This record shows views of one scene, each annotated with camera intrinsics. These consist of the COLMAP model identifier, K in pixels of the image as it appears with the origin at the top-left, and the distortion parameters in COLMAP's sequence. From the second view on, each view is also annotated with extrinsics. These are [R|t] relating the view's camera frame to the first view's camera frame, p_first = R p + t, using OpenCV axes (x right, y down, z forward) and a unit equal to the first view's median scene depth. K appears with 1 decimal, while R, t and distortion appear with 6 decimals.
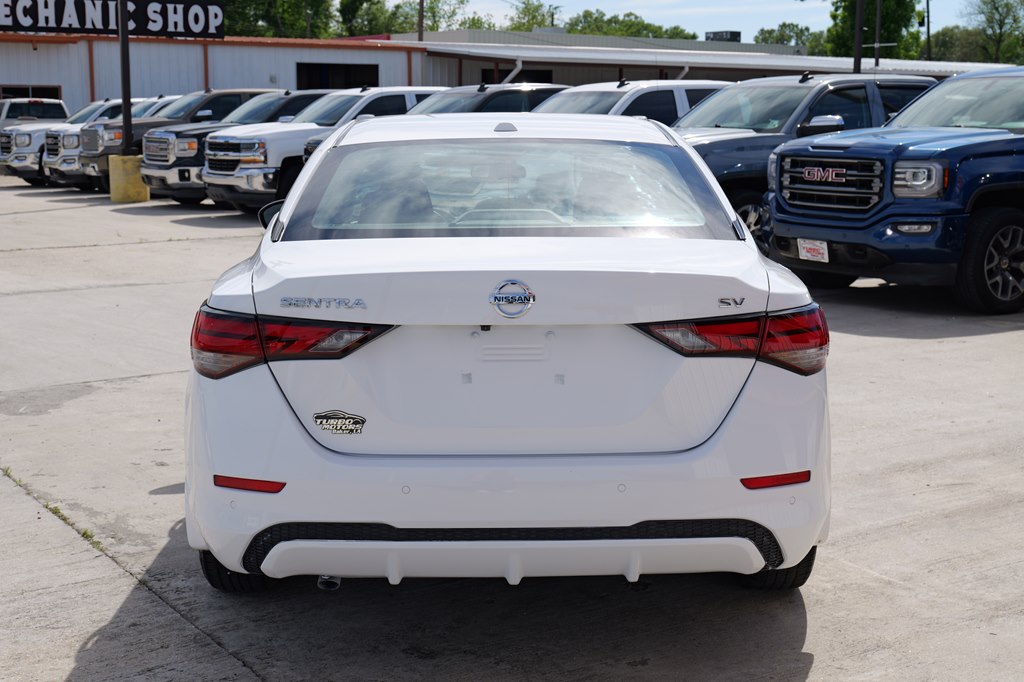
lens RADIAL K [[1415.1, 0, 512.0], [0, 1415.1, 341.0], [0, 0, 1]] dist [0.010290, -0.047015]
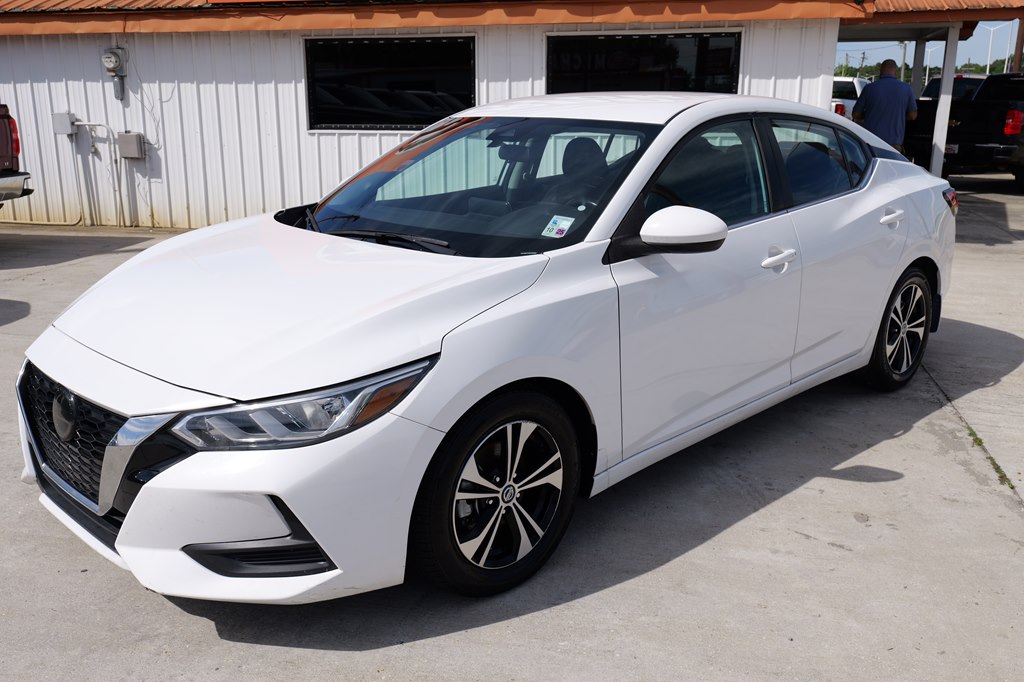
lens RADIAL K [[892.9, 0, 512.0], [0, 892.9, 341.0], [0, 0, 1]] dist [0.002921, 0.001829]
pose [[-0.679809, -0.193551, 0.707388, -0.486091], [0.109815, 0.926808, 0.359120, -0.233949], [-0.725121, 0.321815, -0.608798, 1.516120]]
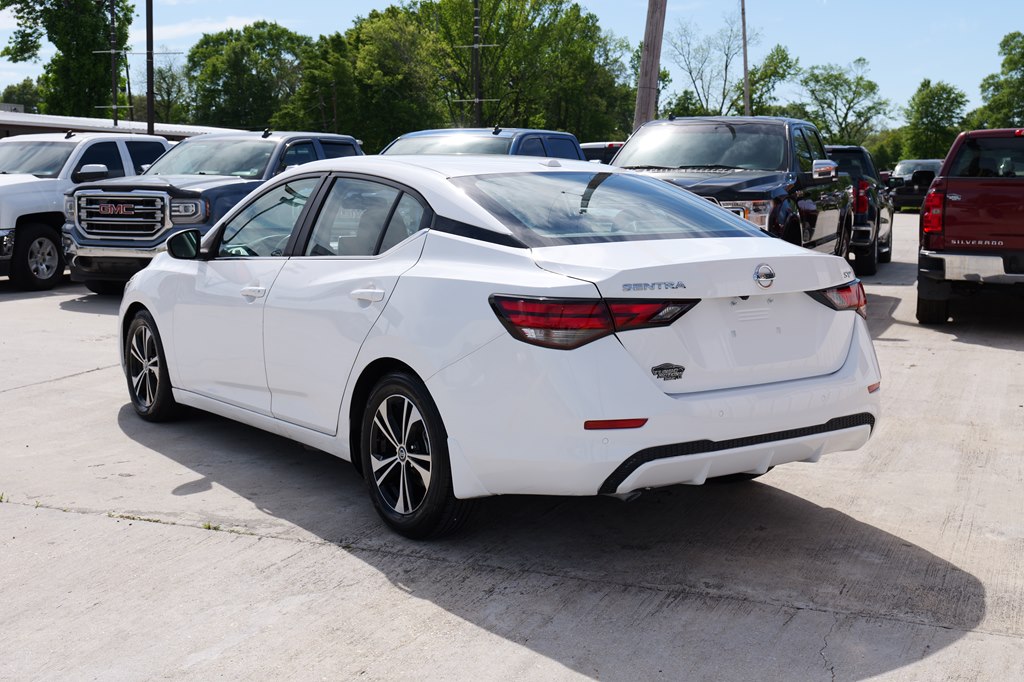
lens RADIAL K [[1251.8, 0, 512.0], [0, 1251.8, 341.0], [0, 0, 1]] dist [0.015667, 0.036917]
pose [[0.826591, -0.068590, 0.558608, -0.561121], [0.081502, 0.996672, 0.001777, 0.007806], [-0.556871, 0.044059, 0.829430, 0.042267]]
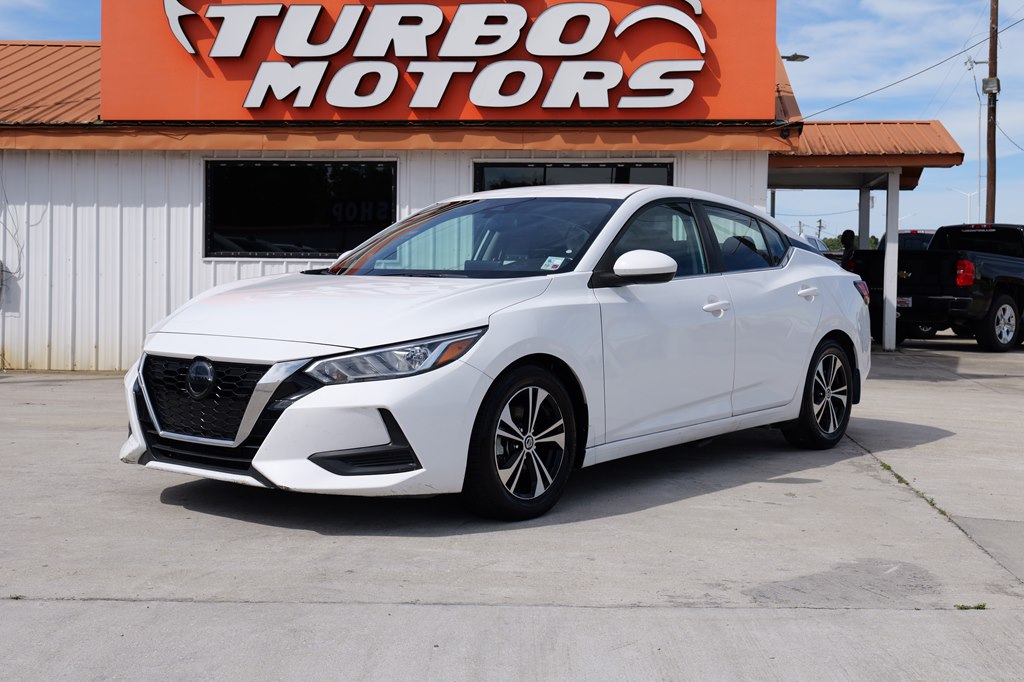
lens RADIAL K [[1242.8, 0, 541.9], [0, 1242.8, 324.0], [0, 0, 1]] dist [0.005059, 0.006938]
pose [[-0.775028, -0.036717, 0.630860, -0.725768], [0.081688, 0.984113, 0.157633, -0.212470], [-0.626625, 0.173704, -0.759716, 1.902470]]
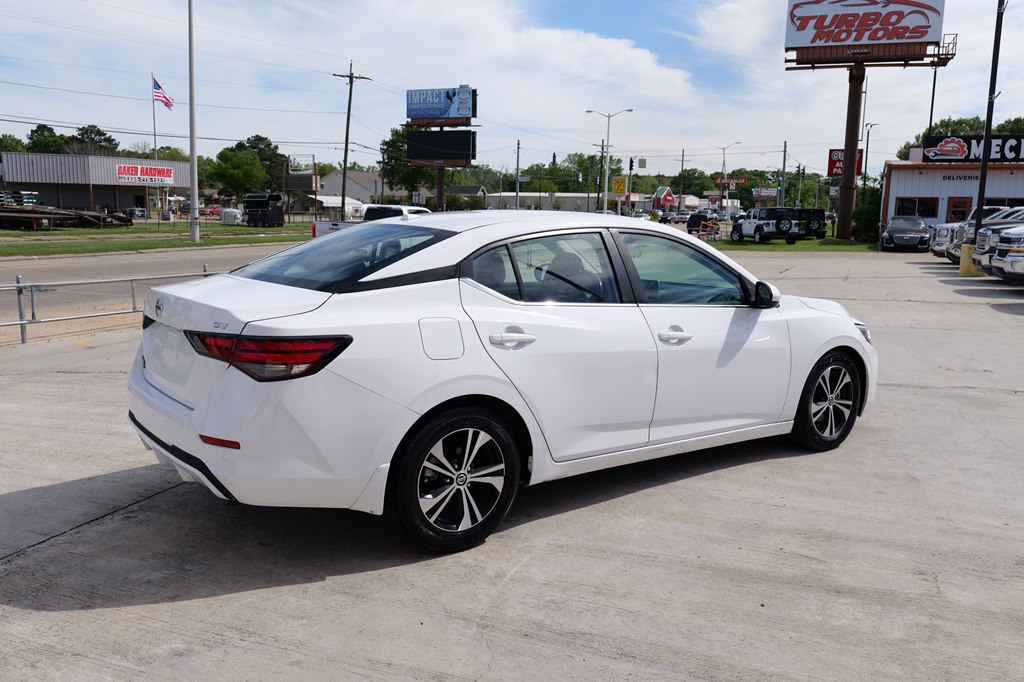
lens RADIAL K [[844.0, 0, 512.0], [0, 844.0, 341.0], [0, 0, 1]] dist [0.009172, -0.007474]
pose [[0.583670, 0.129384, -0.801617, 0.679909], [-0.139452, 0.988528, 0.058015, -0.067781], [0.799927, 0.077925, 0.595017, 0.426824]]
